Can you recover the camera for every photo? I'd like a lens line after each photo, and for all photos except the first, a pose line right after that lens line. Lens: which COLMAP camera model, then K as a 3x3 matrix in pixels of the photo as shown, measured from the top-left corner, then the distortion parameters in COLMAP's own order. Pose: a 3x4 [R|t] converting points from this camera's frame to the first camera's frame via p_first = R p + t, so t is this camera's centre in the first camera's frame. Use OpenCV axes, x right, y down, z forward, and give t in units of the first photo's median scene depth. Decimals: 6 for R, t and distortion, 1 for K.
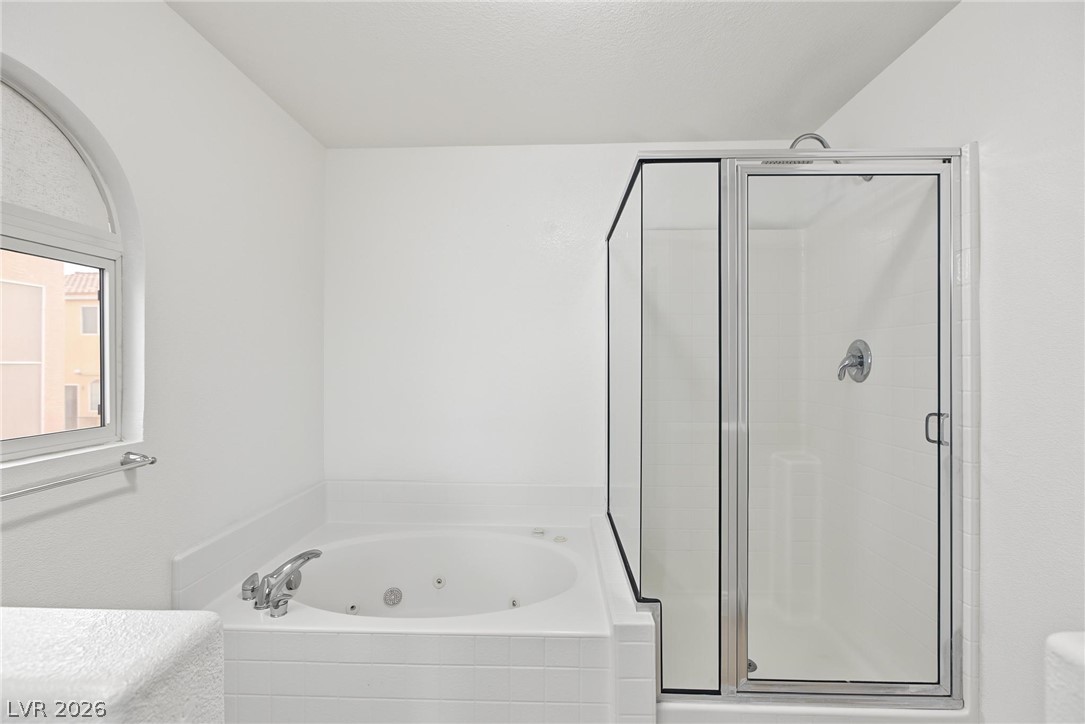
lens RADIAL K [[496.9, 0, 543.5], [0, 496.9, 363.0], [0, 0, 1]] dist [0.000598, 0.000221]
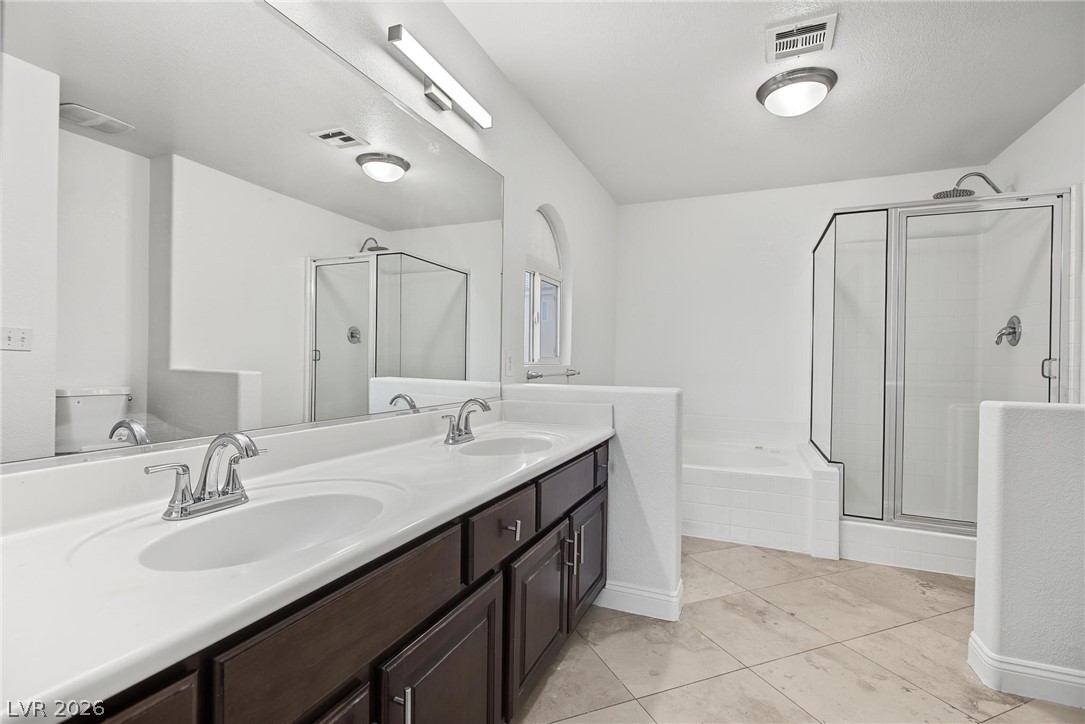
lens RADIAL K [[496.9, 0, 541.6], [0, 496.9, 359.8], [0, 0, 1]] dist [0.000598, 0.000221]
pose [[0.931878, 0.016335, -0.362405, -0.128273], [-0.018277, 0.999831, -0.001930, 0.136129], [0.362312, 0.008423, 0.932019, -1.027885]]
